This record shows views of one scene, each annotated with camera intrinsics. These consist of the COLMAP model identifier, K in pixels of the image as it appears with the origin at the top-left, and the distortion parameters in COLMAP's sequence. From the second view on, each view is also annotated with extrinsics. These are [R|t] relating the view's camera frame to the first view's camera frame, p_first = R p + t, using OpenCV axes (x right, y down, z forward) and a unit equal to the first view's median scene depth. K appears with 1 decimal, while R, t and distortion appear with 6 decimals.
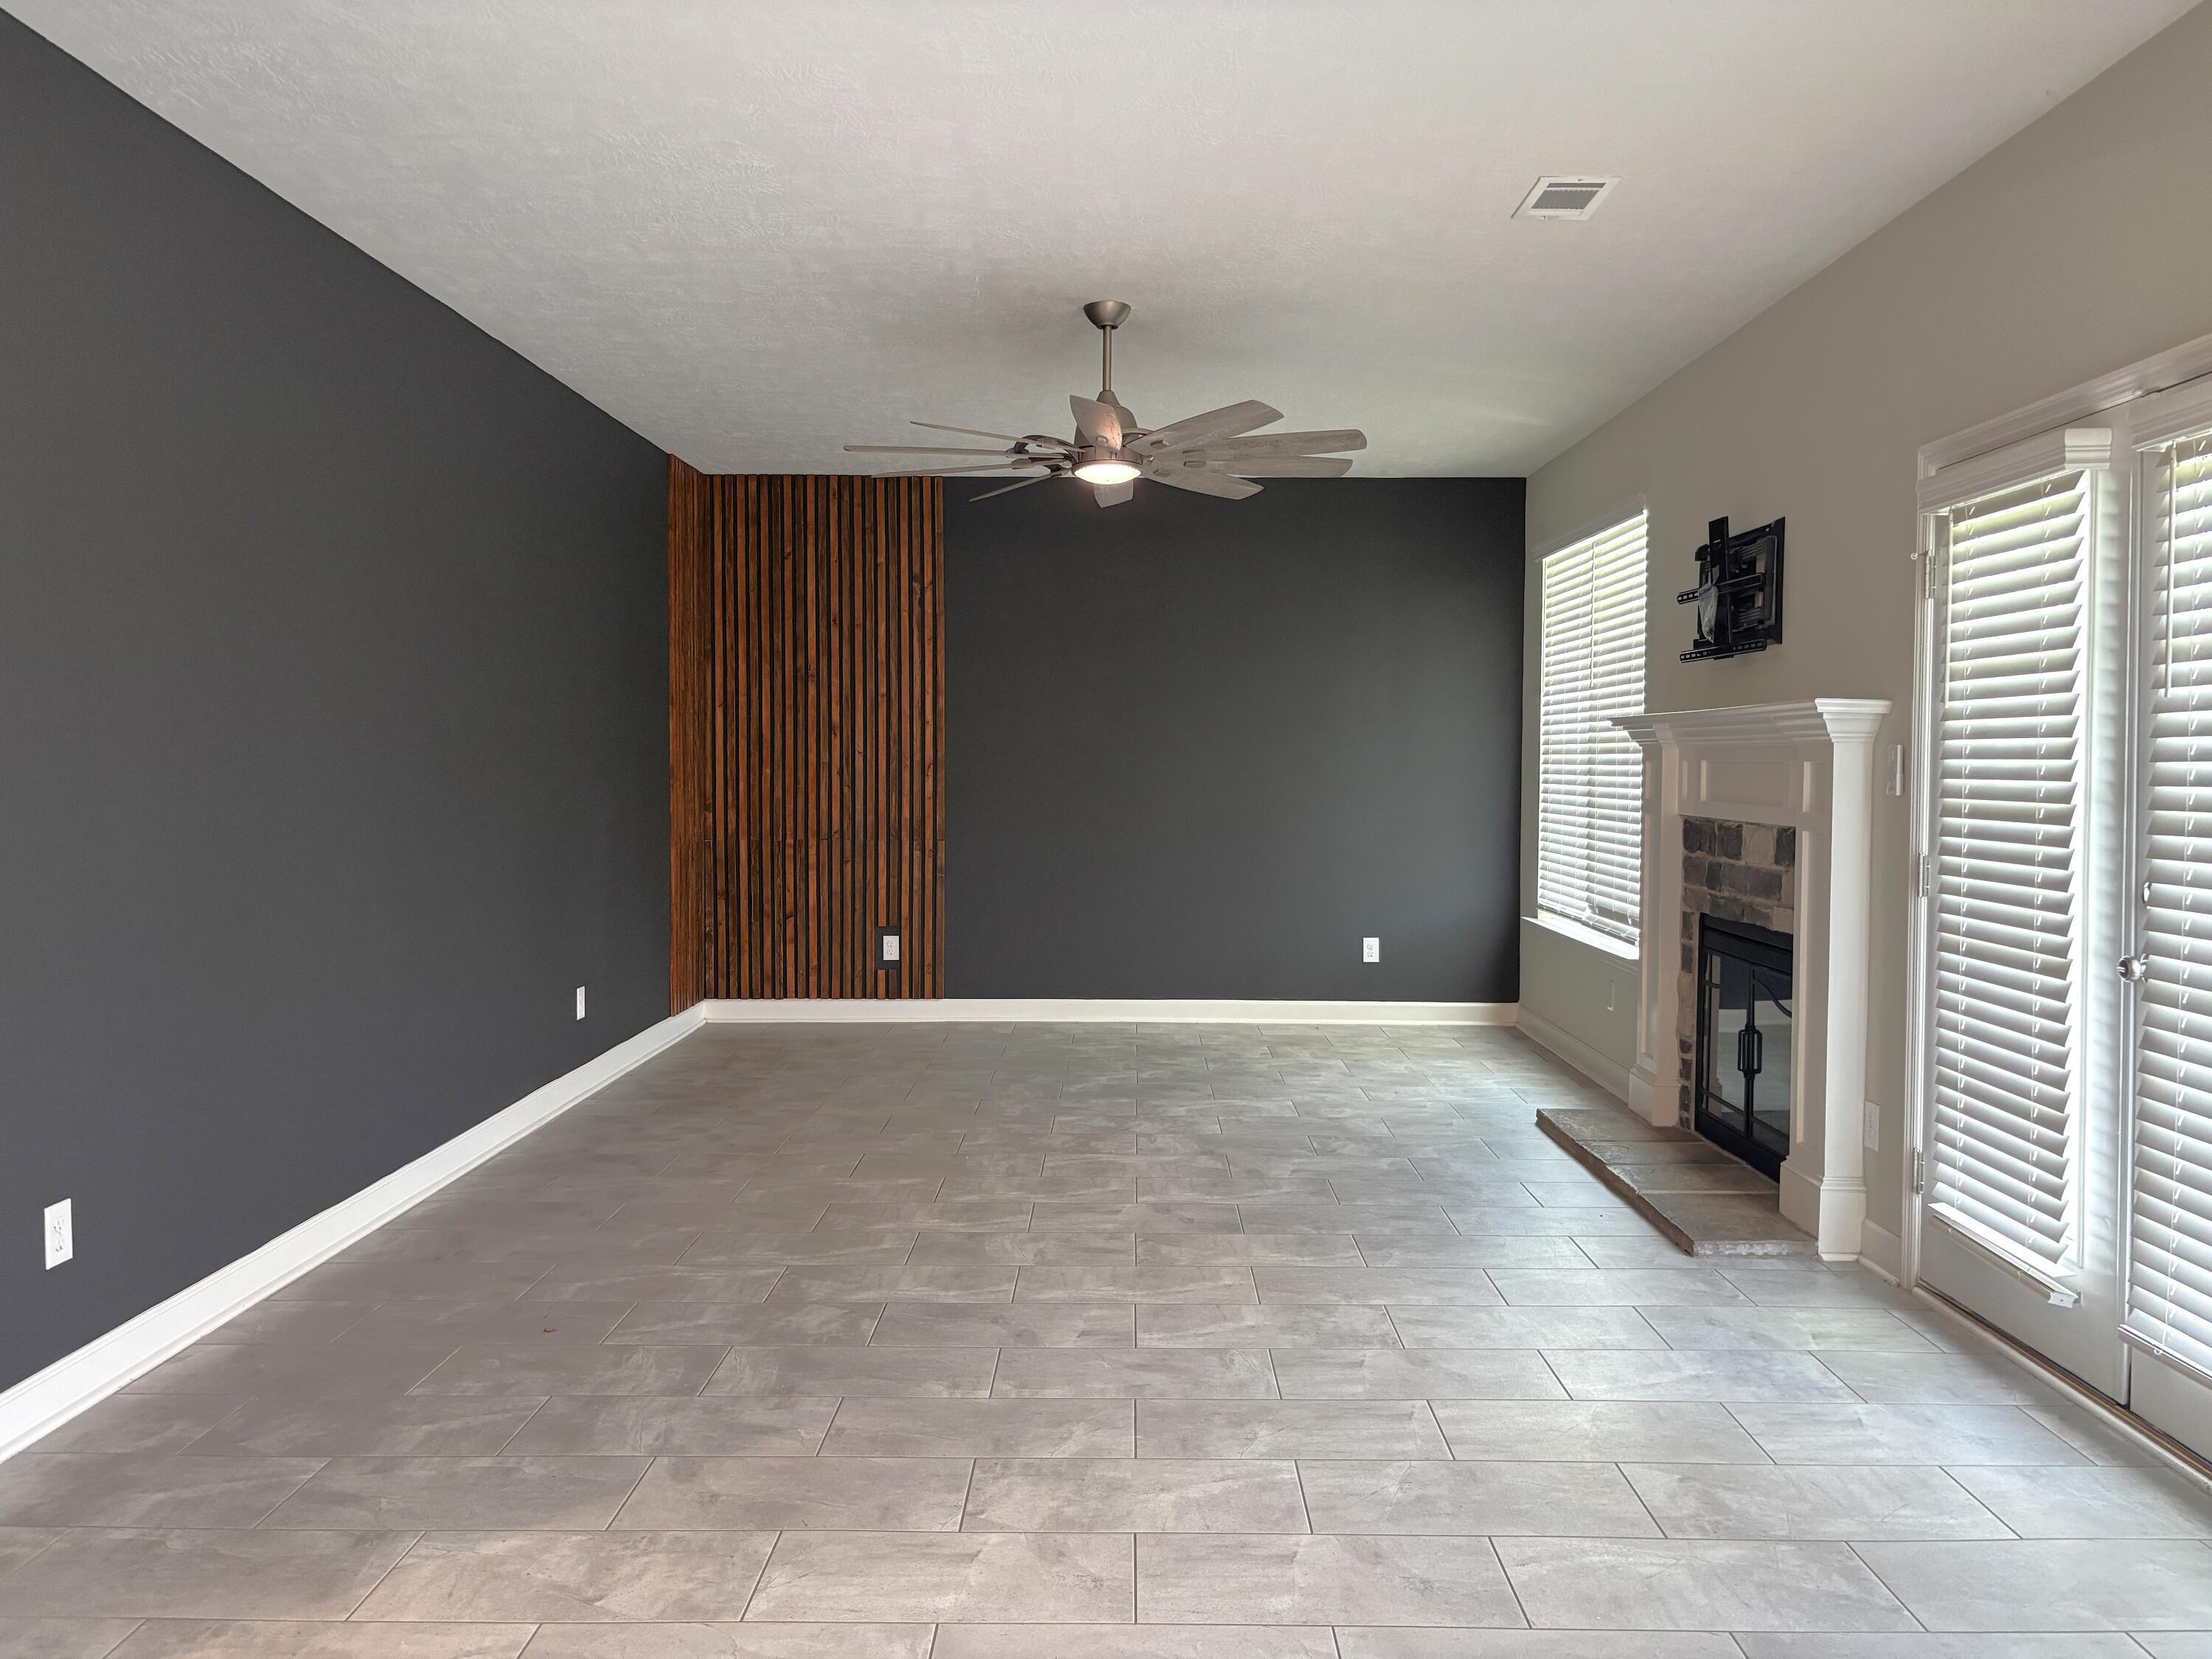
lens RADIAL K [[1691.4, 0, 1172.8], [0, 1691.4, 819.1], [0, 0, 1]] dist [0.044284, -0.036910]
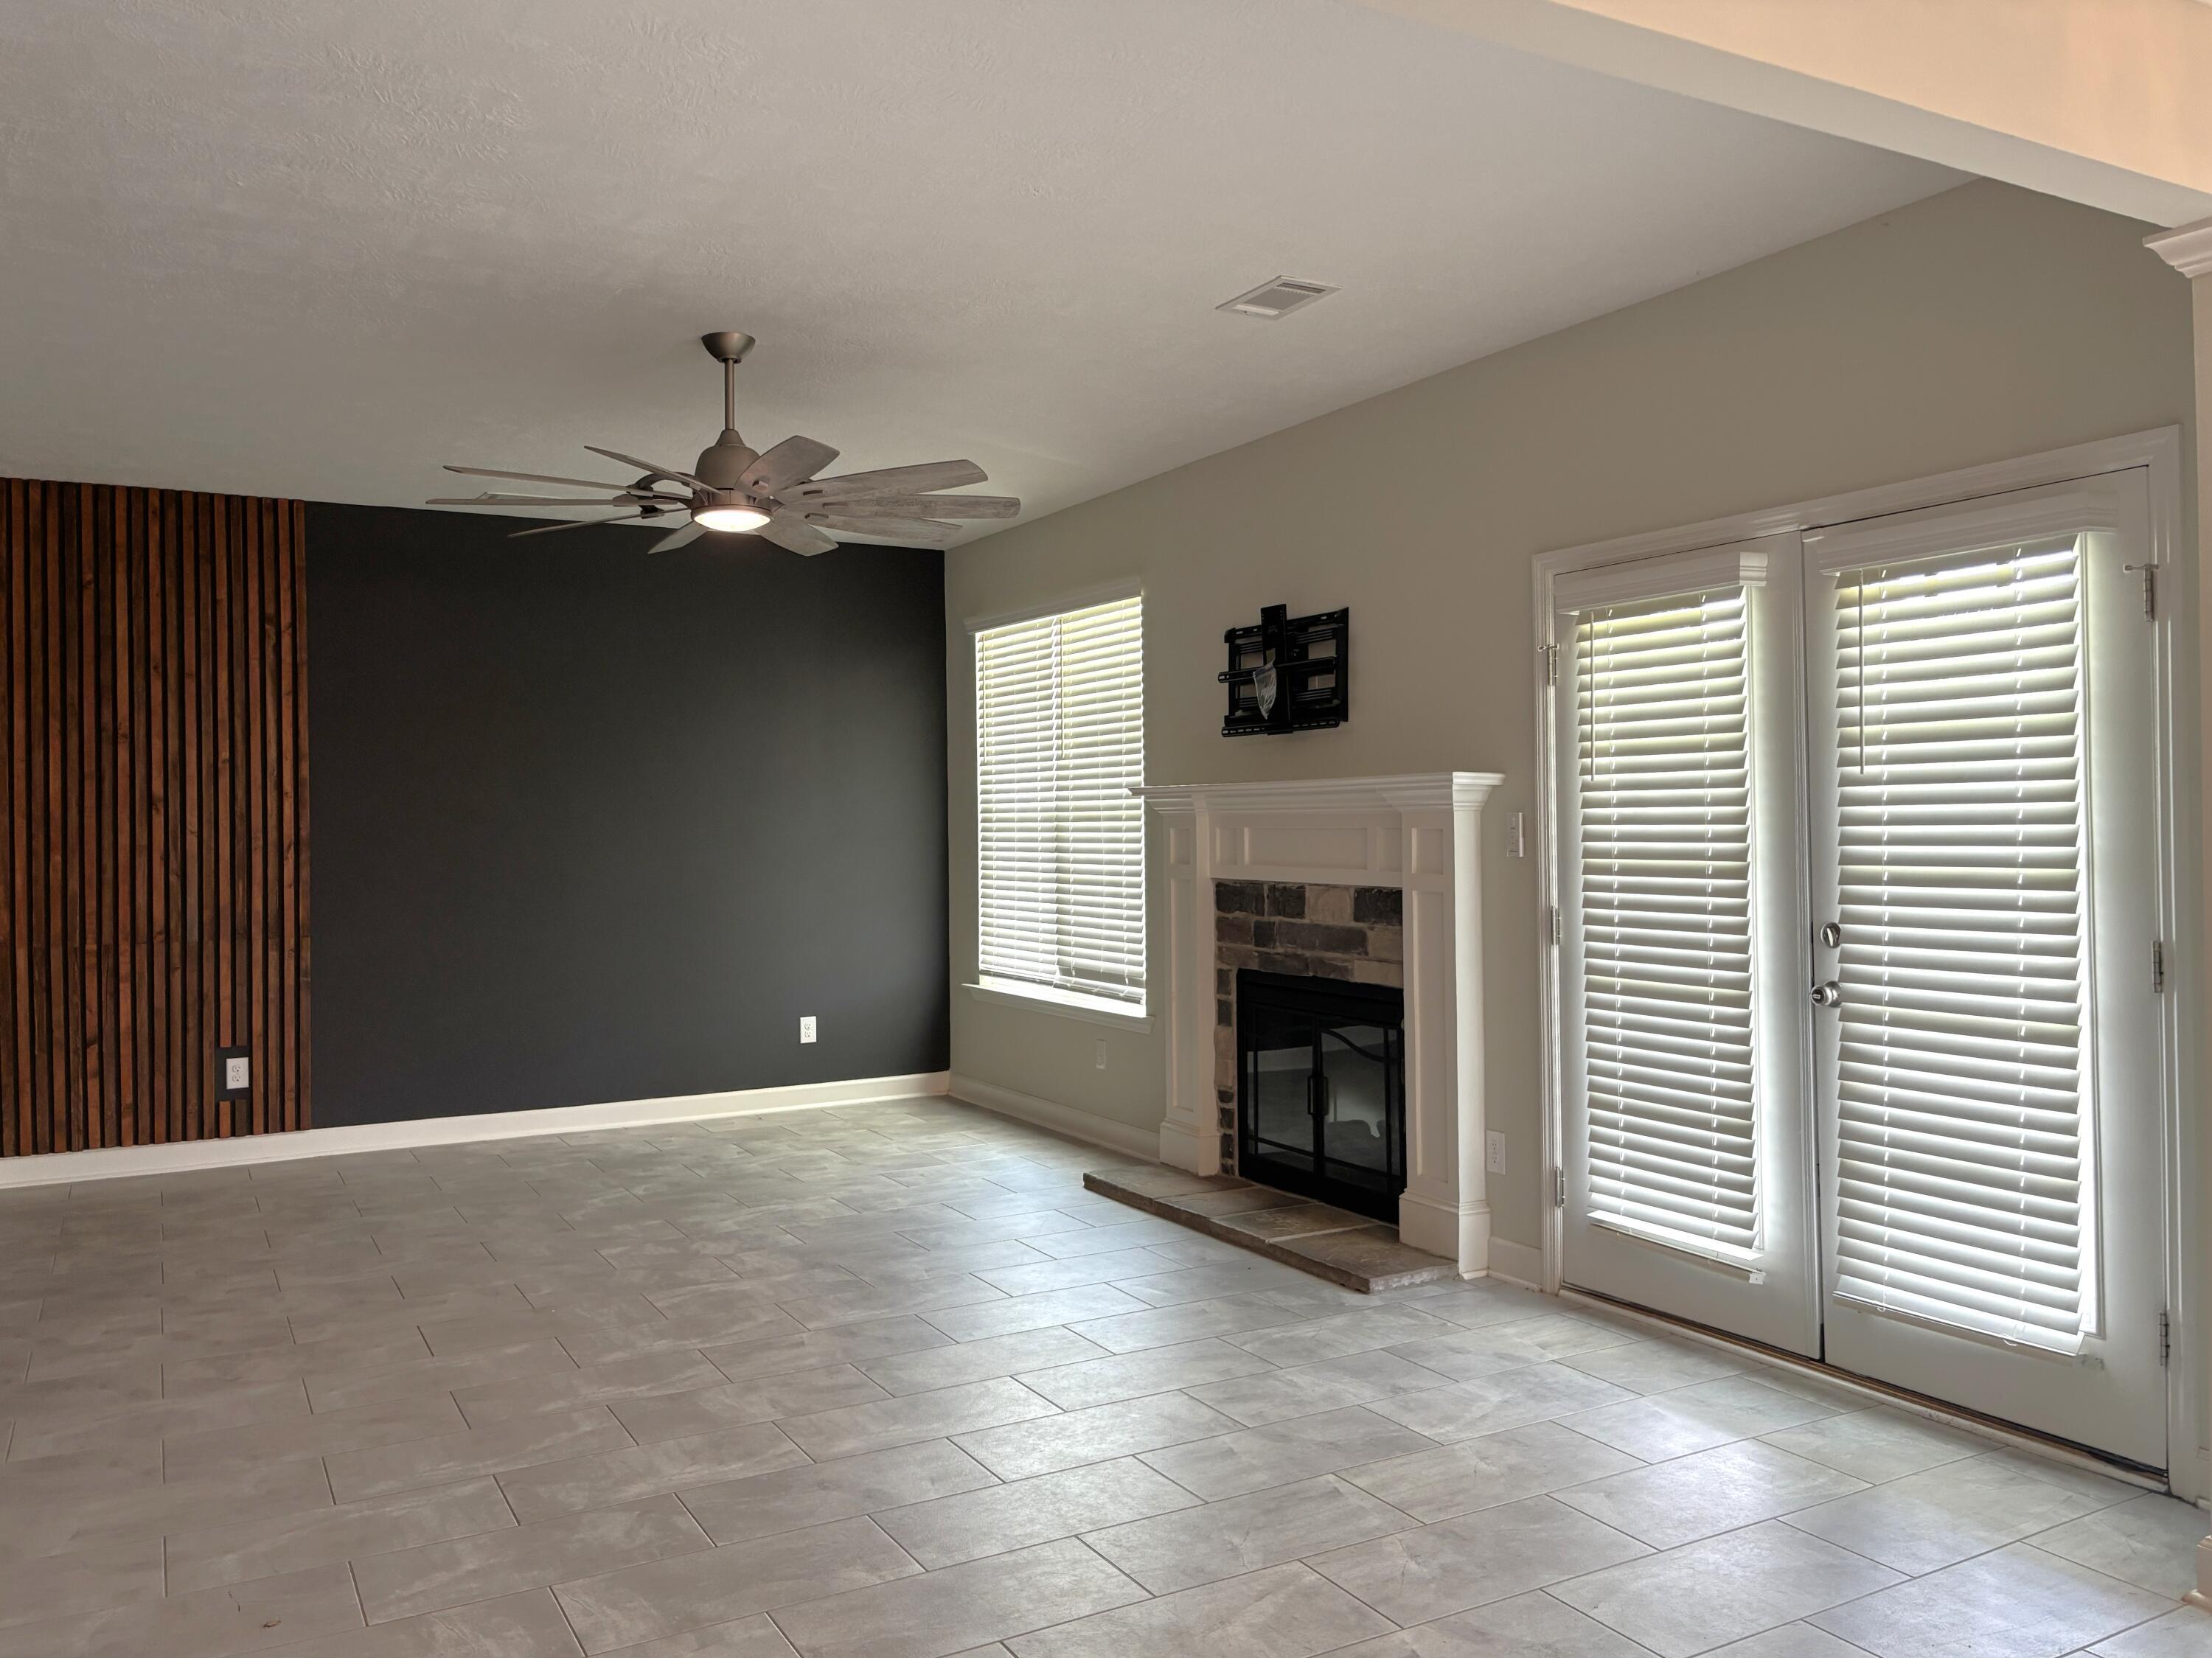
lens RADIAL K [[1691.3, 0, 1153.1], [0, 1691.3, 810.2], [0, 0, 1]] dist [0.044284, -0.036910]
pose [[0.873304, -0.010736, 0.487057, -0.310283], [0.031644, 0.998896, -0.034722, -0.012079], [-0.486146, 0.045735, 0.872680, 0.116674]]
